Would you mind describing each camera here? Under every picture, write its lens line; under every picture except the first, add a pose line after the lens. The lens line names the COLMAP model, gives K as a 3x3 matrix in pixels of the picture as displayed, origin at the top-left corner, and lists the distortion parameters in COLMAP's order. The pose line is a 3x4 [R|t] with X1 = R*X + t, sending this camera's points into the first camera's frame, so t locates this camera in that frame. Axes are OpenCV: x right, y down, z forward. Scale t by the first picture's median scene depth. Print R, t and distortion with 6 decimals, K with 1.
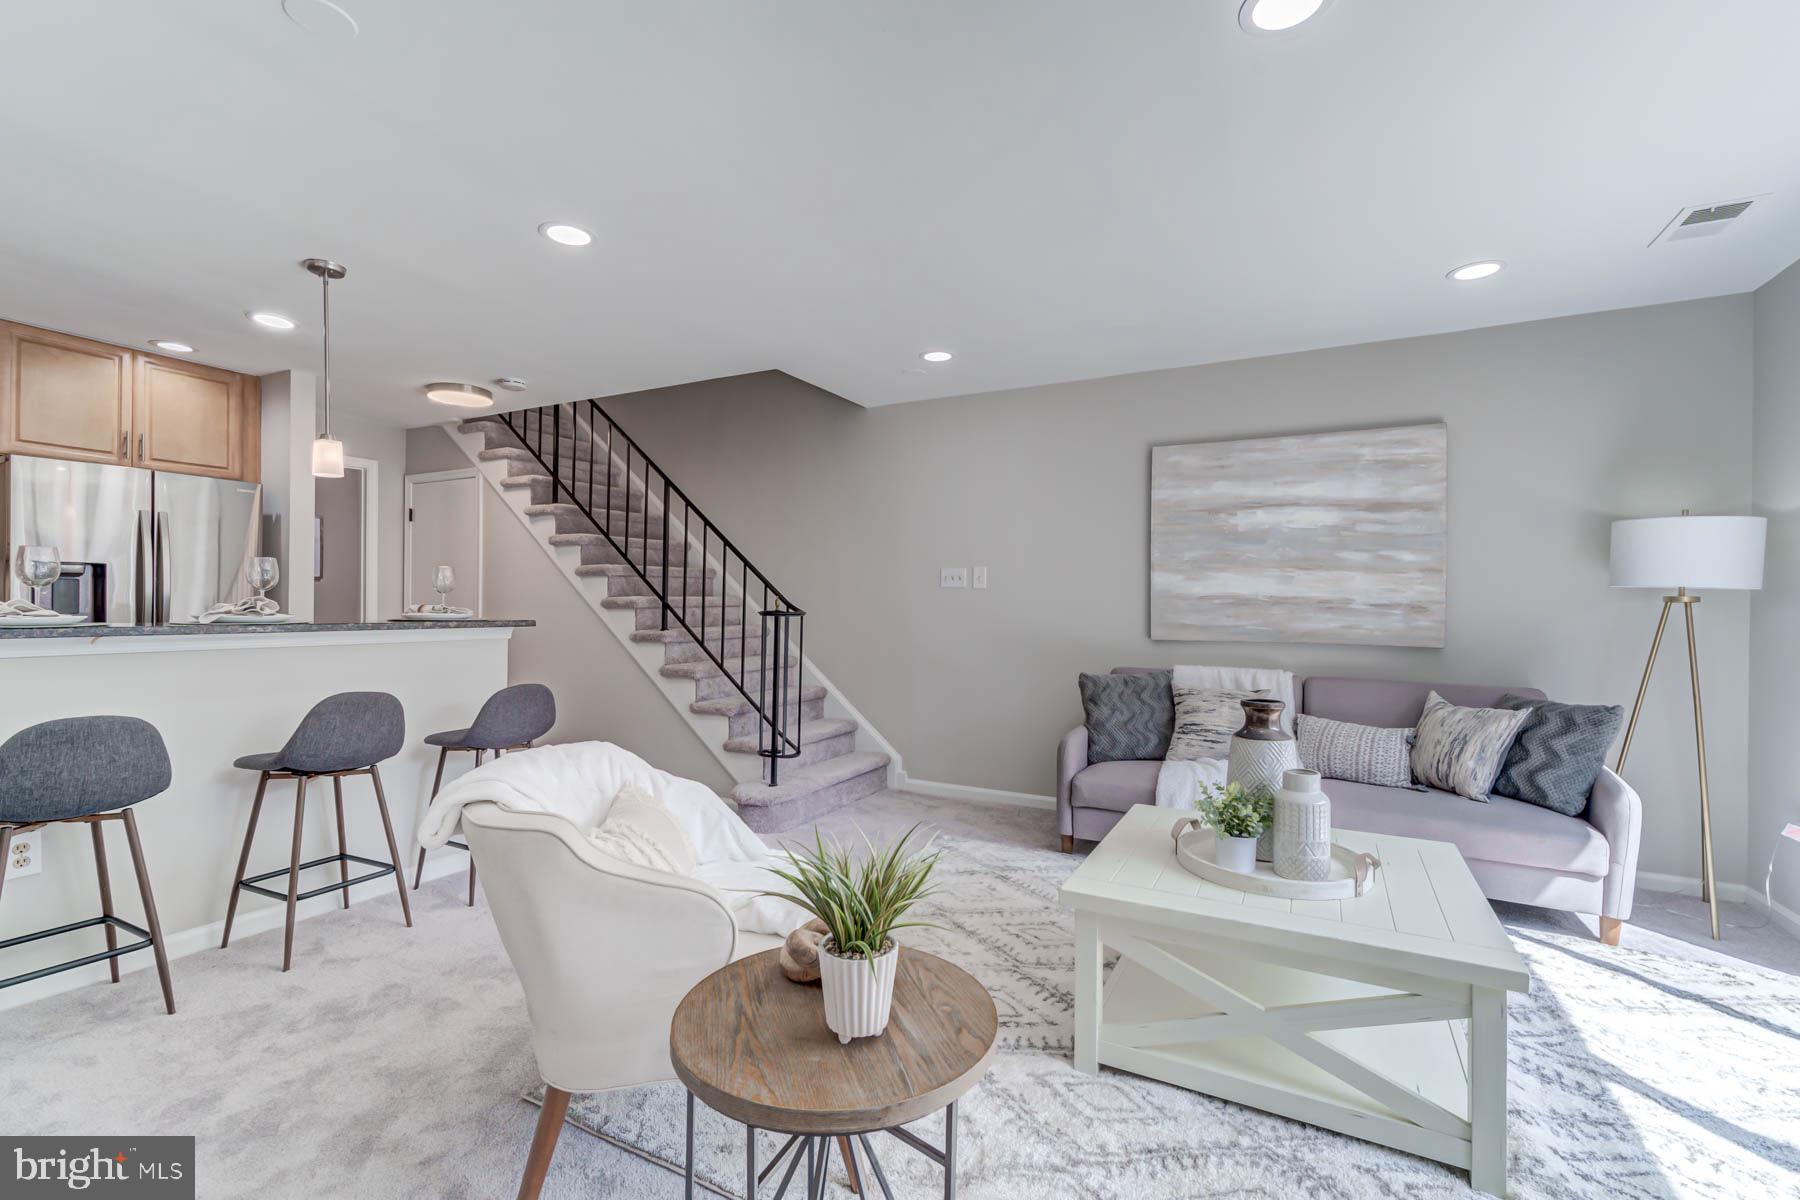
lens RADIAL K [[781.7, 0, 905.7], [0, 781.7, 604.6], [0, 0, 1]] dist [0.006906, -0.000237]
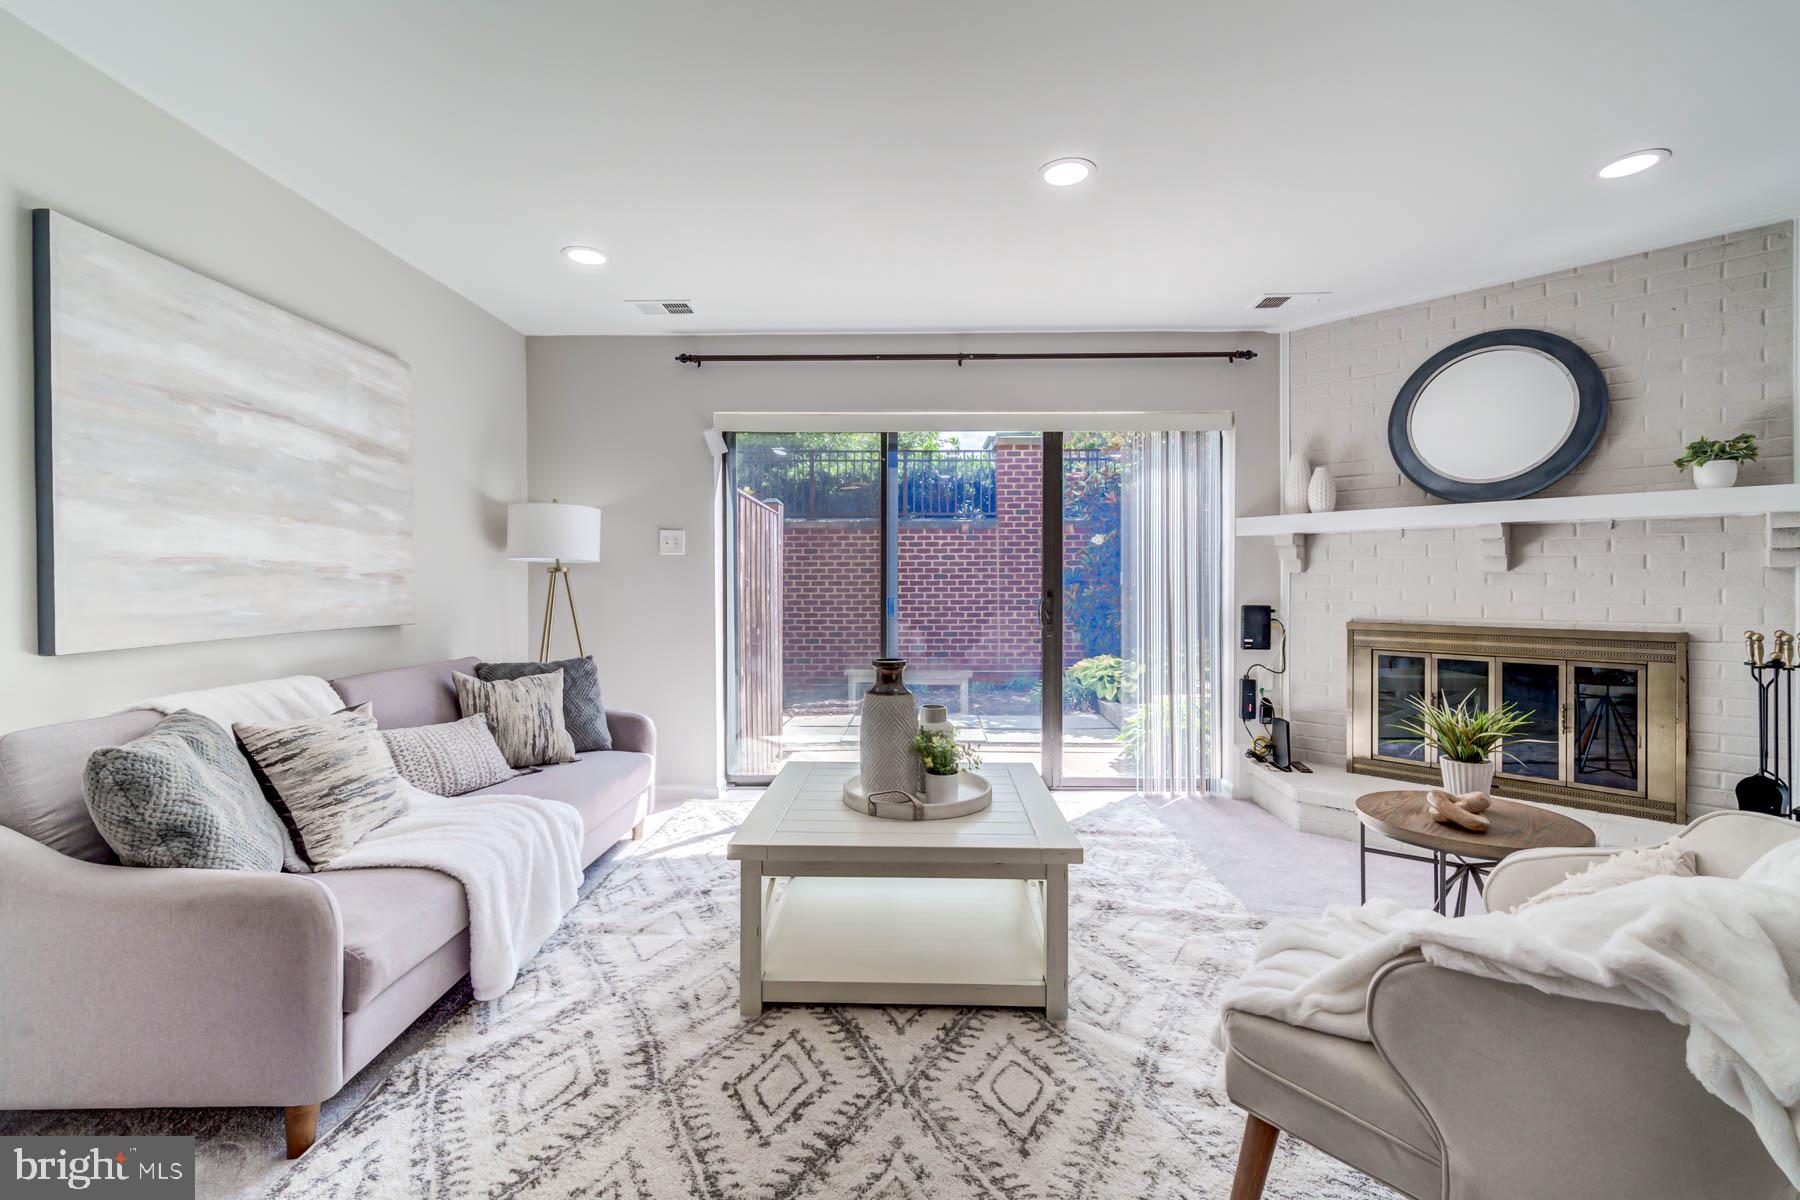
lens RADIAL K [[781.7, 0, 897.7], [0, 781.7, 592.2], [0, 0, 1]] dist [0.006906, -0.000237]
pose [[-0.436094, -0.020944, 0.899657, -0.301974], [0.001833, 0.999706, 0.024161, 0.000106], [-0.899899, 0.012185, -0.435928, 0.822532]]
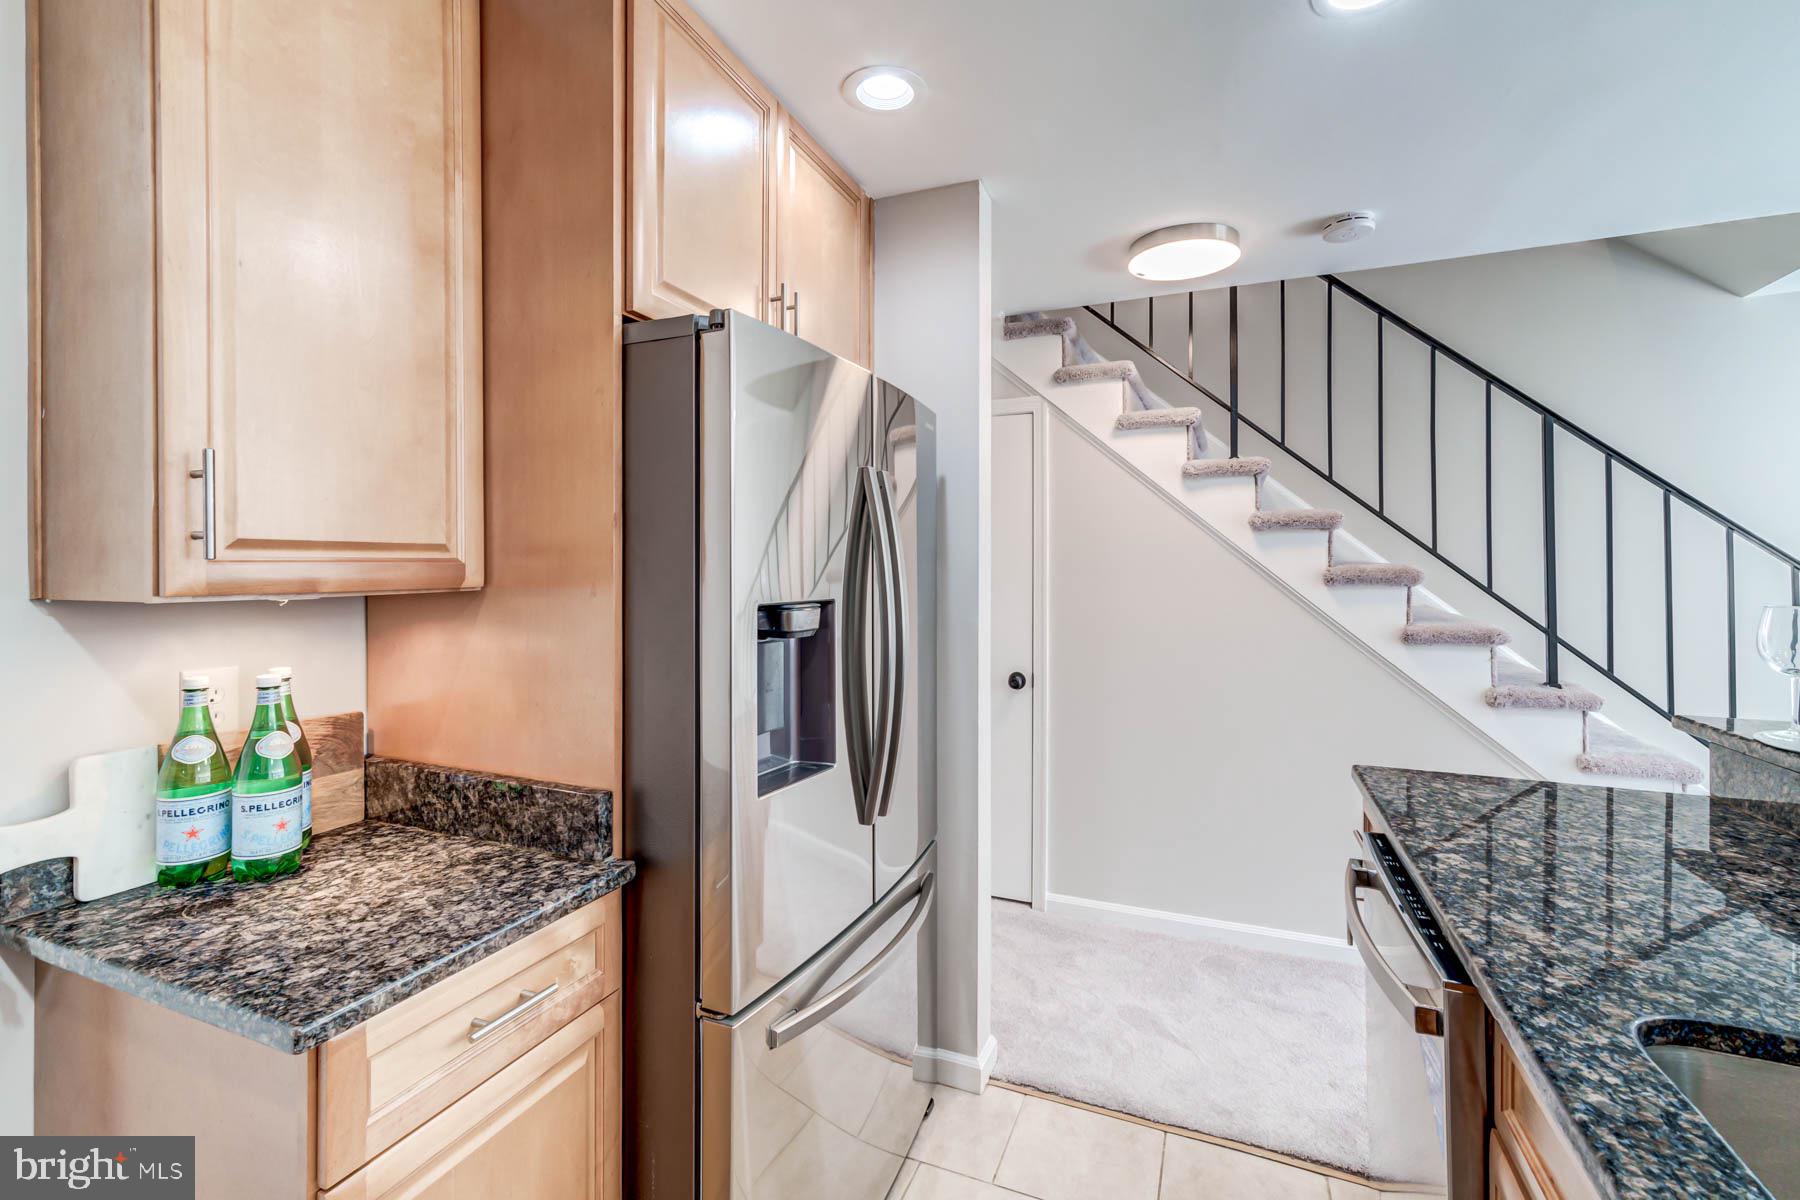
lens RADIAL K [[781.7, 0, 887.3], [0, 781.7, 559.7], [0, 0, 1]] dist [0.006906, -0.000237]
pose [[0.997281, -0.005321, 0.073494, -0.959996], [0.005648, 0.999975, -0.004244, -0.066623], [-0.073470, 0.004648, 0.997287, 0.567502]]
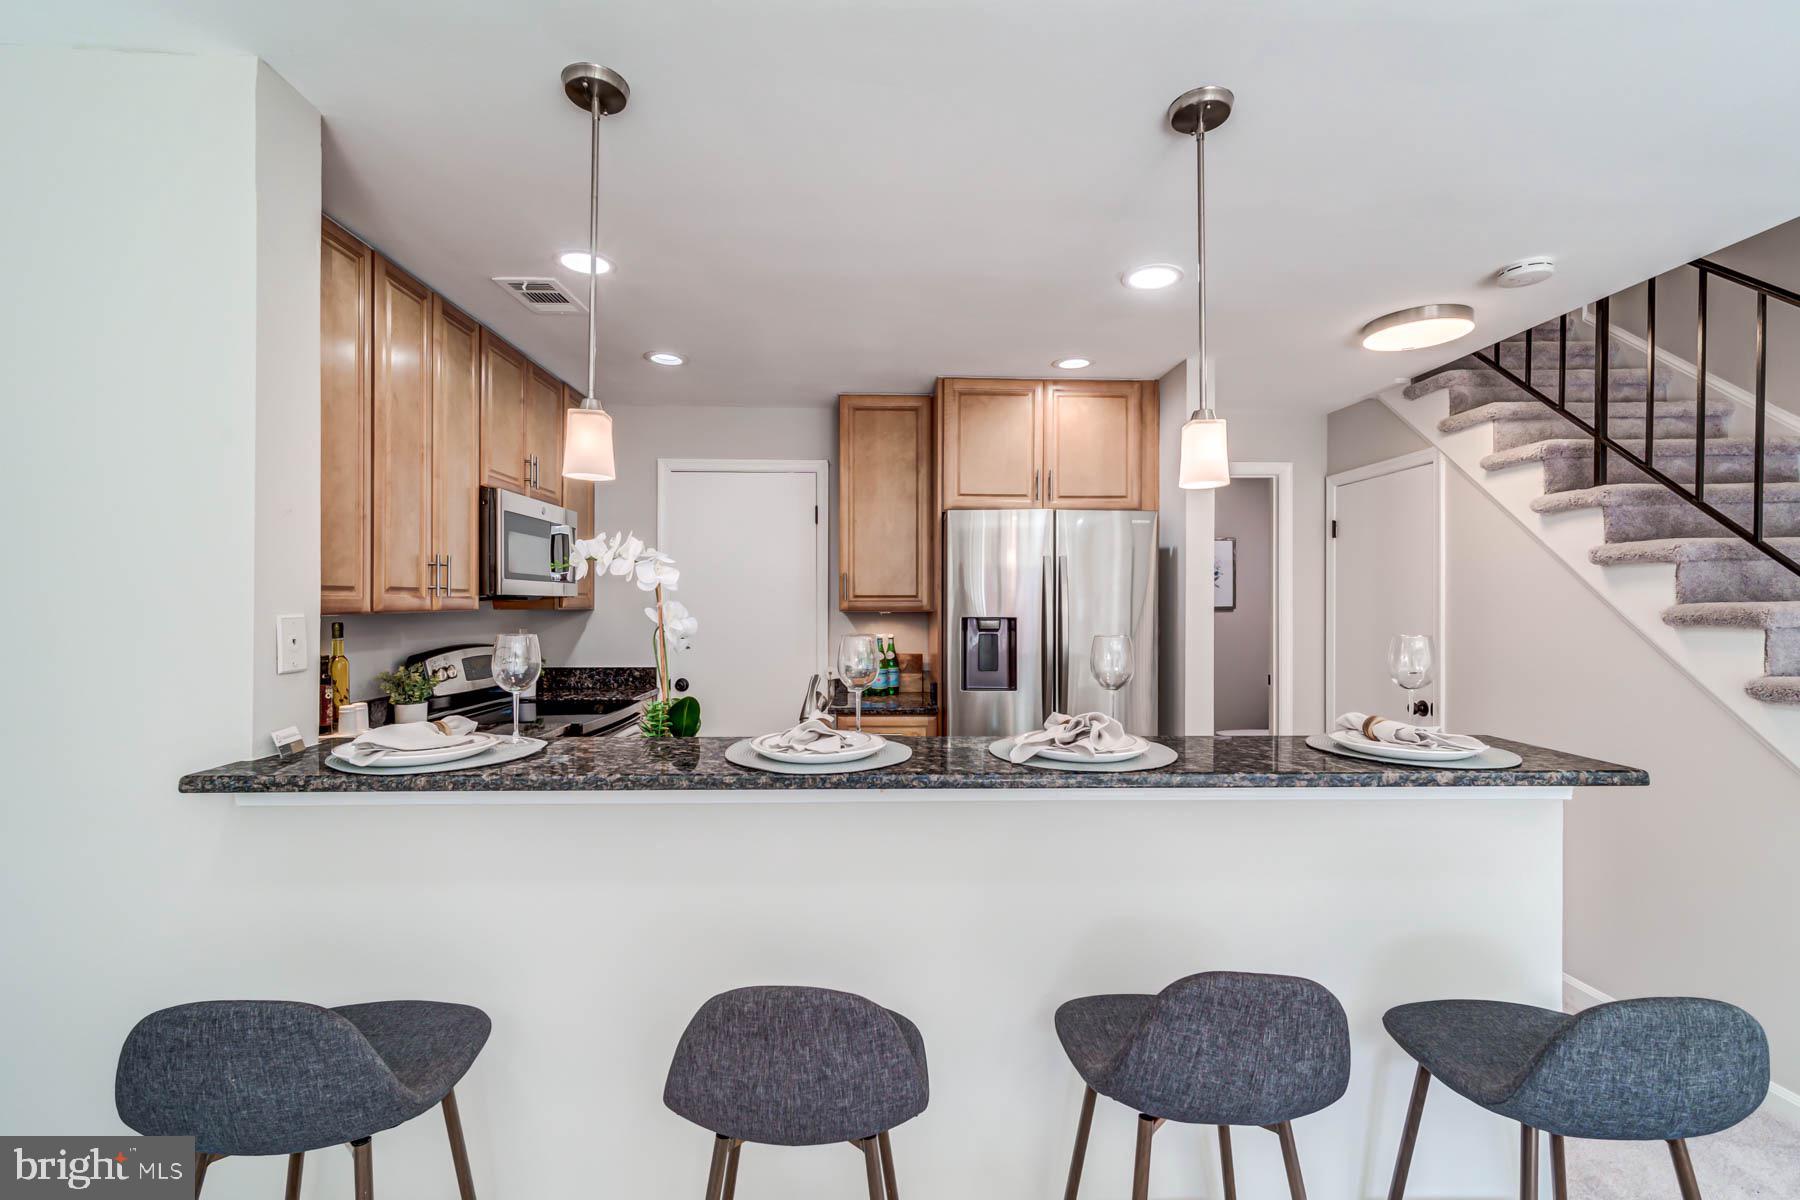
lens RADIAL K [[781.7, 0, 898.8], [0, 781.7, 599.5], [0, 0, 1]] dist [0.006906, -0.000237]
pose [[0.487311, -0.010347, -0.873167, -0.275615], [0.002115, 0.999941, -0.010669, -0.060204], [0.873226, 0.003352, 0.487304, 0.415126]]
